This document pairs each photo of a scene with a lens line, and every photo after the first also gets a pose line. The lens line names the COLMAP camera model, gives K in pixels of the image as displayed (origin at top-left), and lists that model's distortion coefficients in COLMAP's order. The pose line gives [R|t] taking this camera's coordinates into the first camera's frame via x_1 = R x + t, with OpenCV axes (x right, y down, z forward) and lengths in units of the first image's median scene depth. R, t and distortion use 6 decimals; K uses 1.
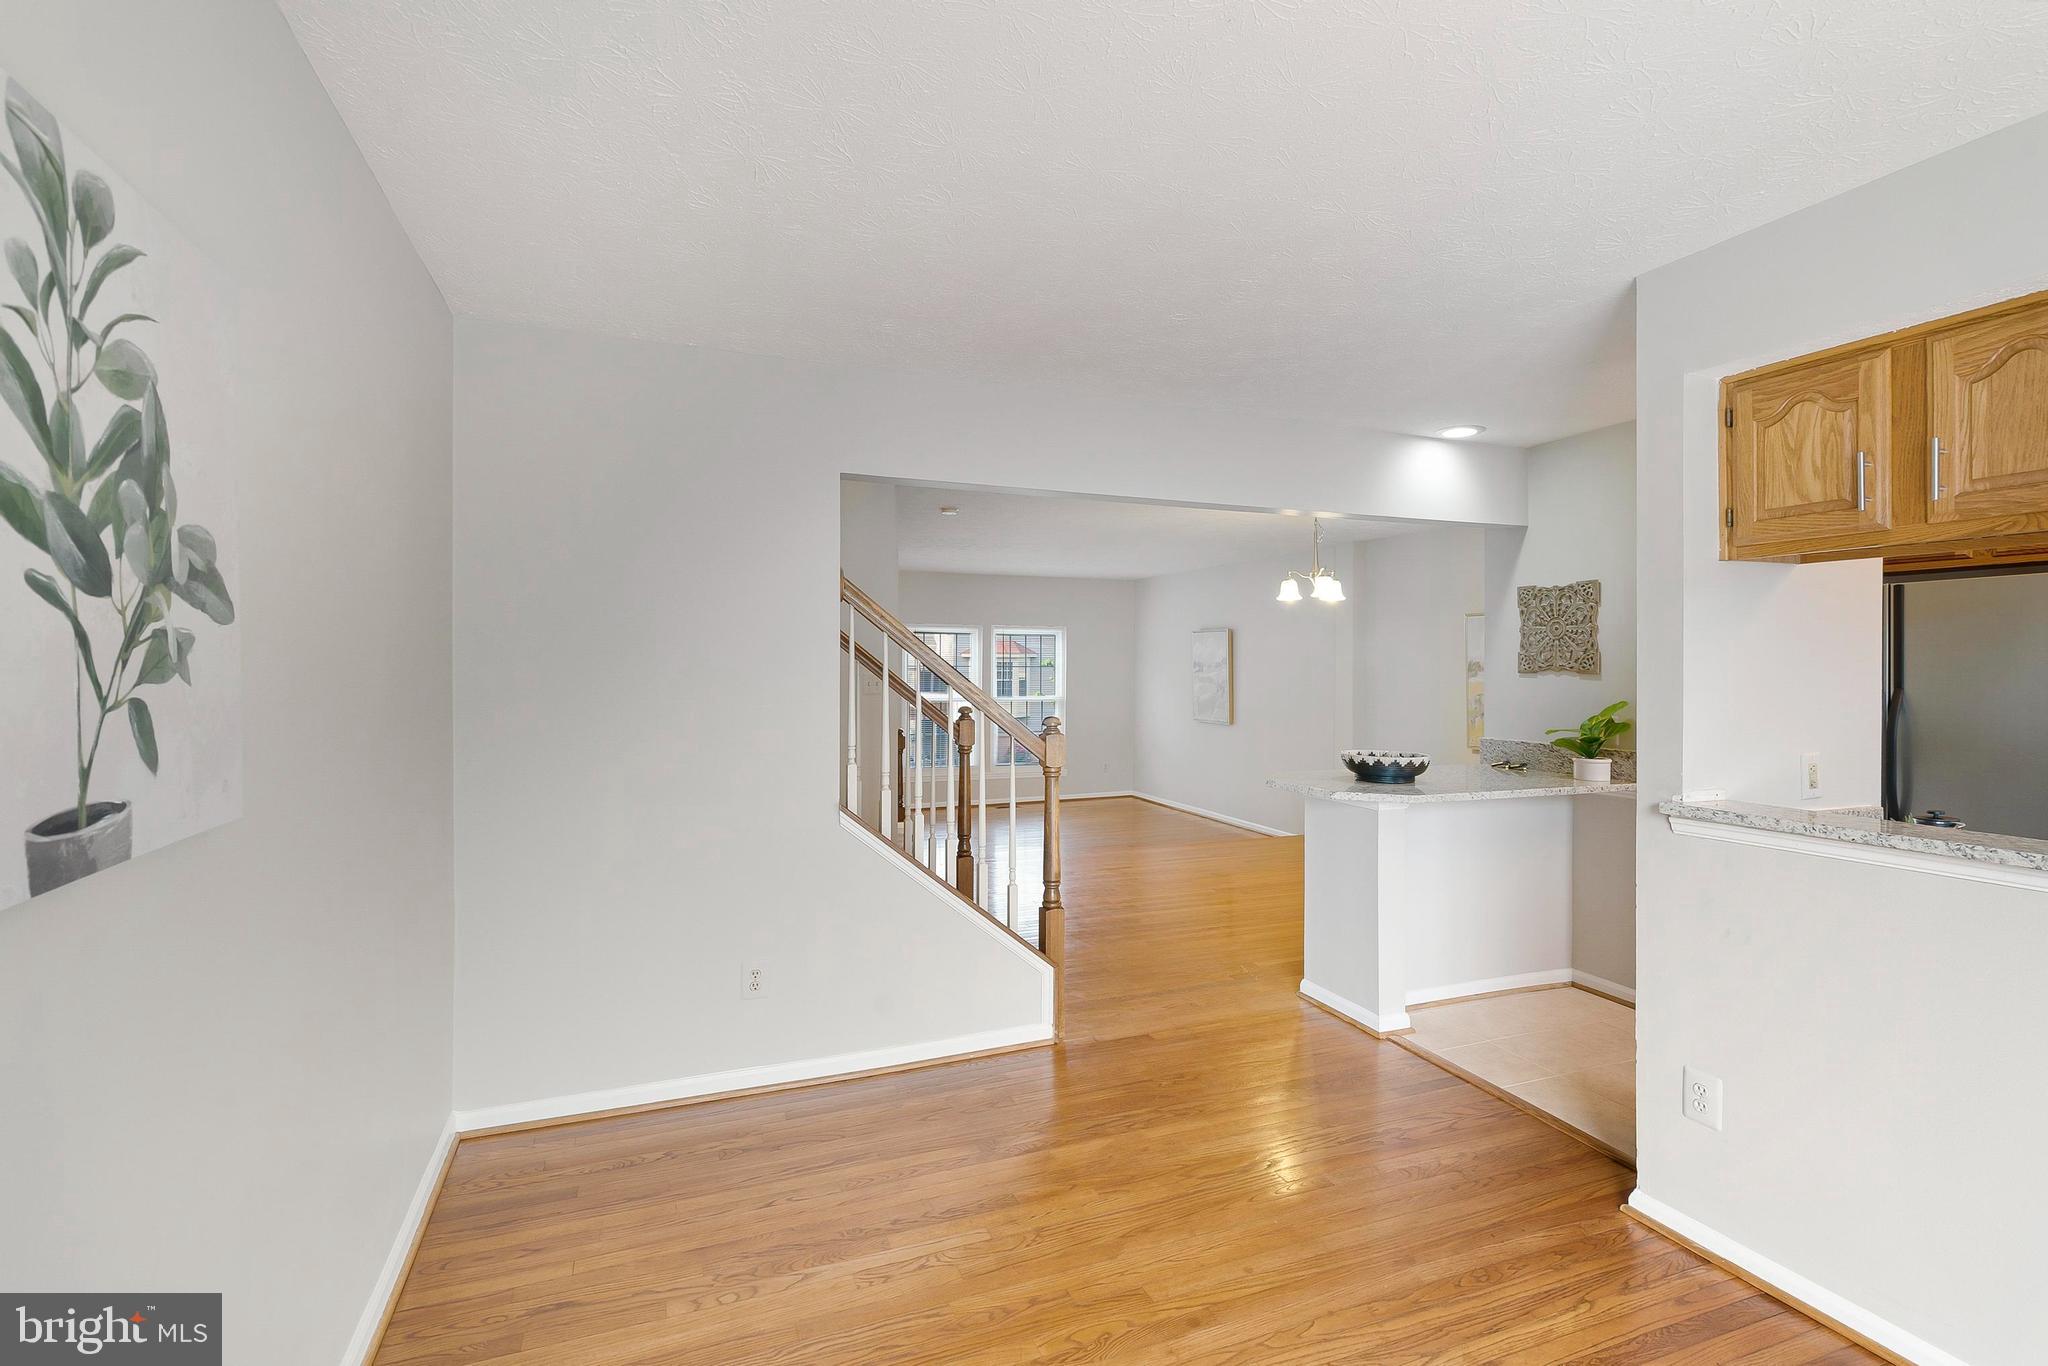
lens RADIAL K [[934.7, 0, 1020.6], [0, 934.7, 664.4], [0, 0, 1]] dist [0.001369, 0.000291]
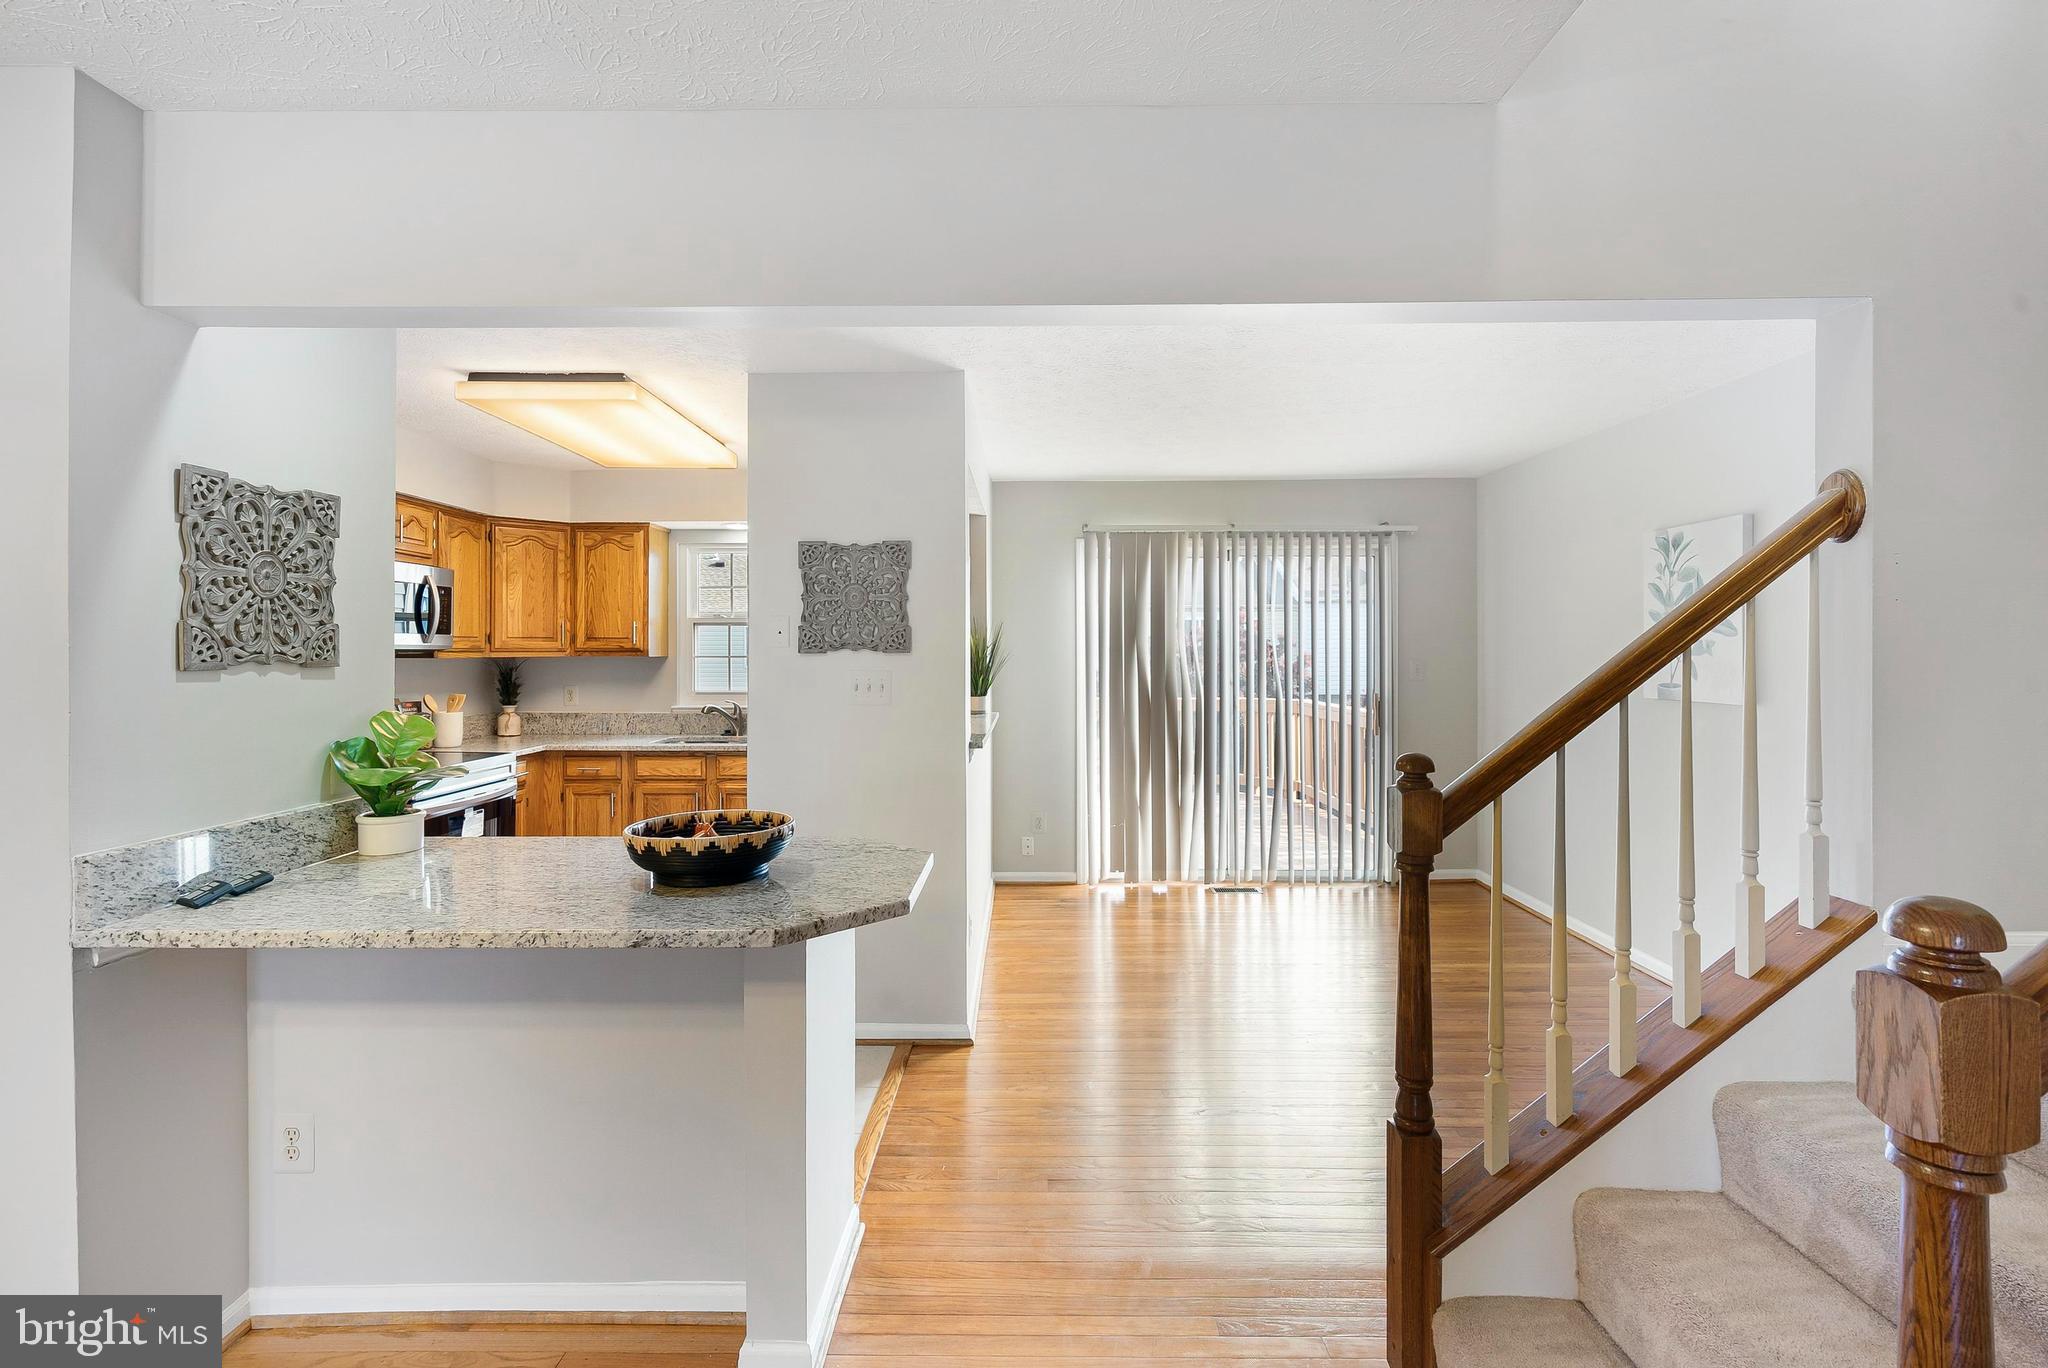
lens RADIAL K [[935.7, 0, 1019.6], [0, 935.7, 651.2], [0, 0, 1]] dist [-0.003803, 0.000349]
pose [[-0.927208, -0.001288, 0.374545, 0.042490], [-0.000443, 0.999997, 0.002342, -0.001052], [-0.374547, 0.002006, -0.927206, 1.551920]]
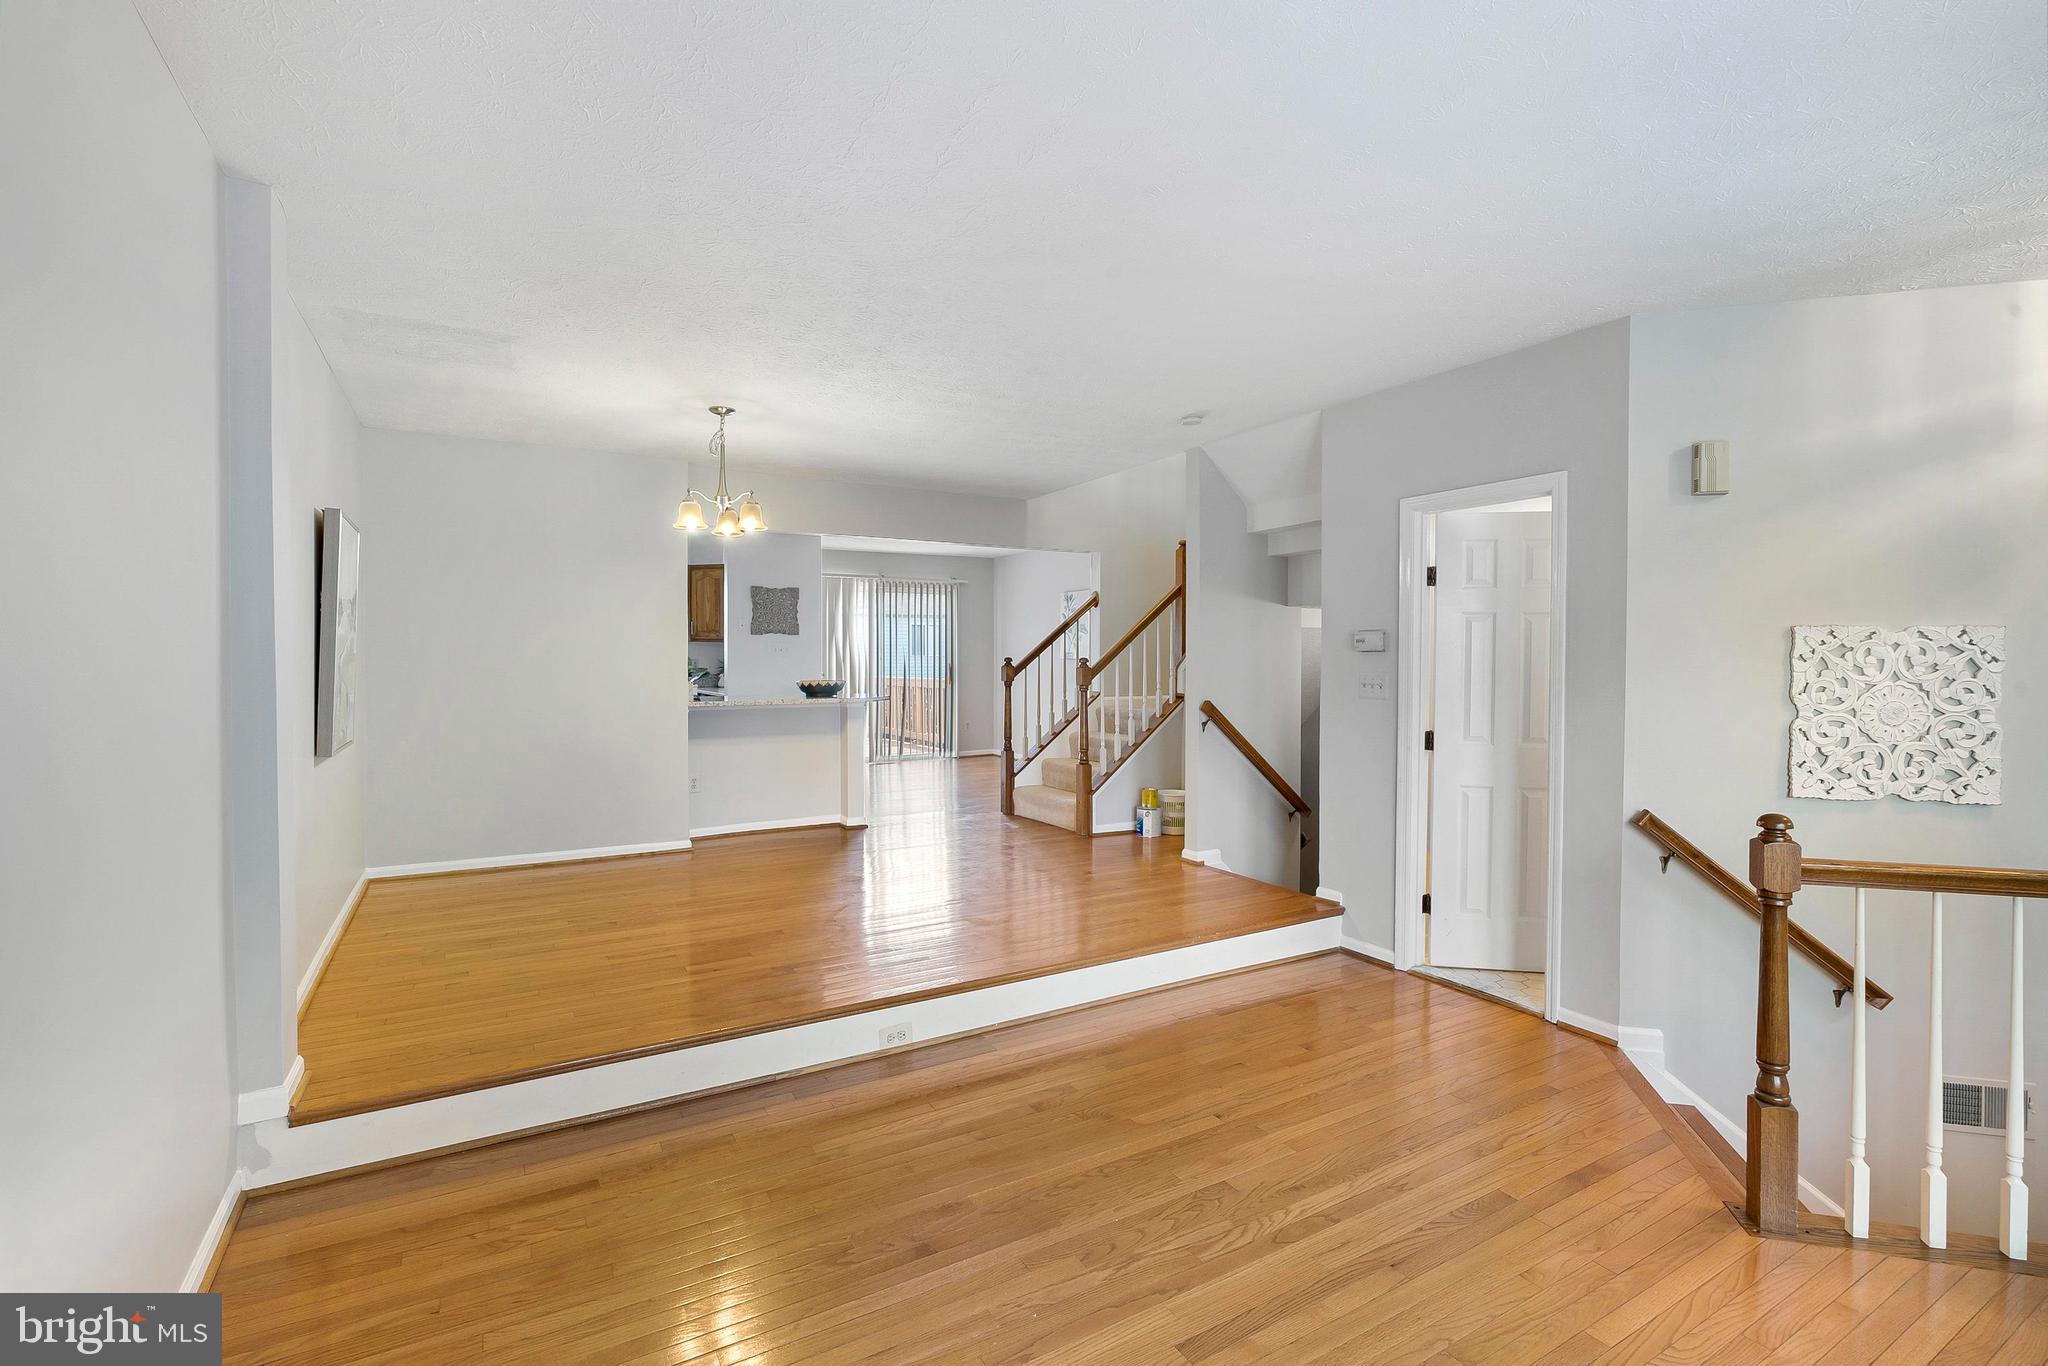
lens RADIAL K [[925.5, 0, 1017.4], [0, 925.5, 669.0], [0, 0, 1]] dist [-0.003079, 0.000070]
pose [[-0.989161, -0.001299, -0.146828, 0.309880], [-0.002776, 0.999948, 0.009850, 0.061610], [0.146807, 0.010151, -0.989113, 3.003170]]
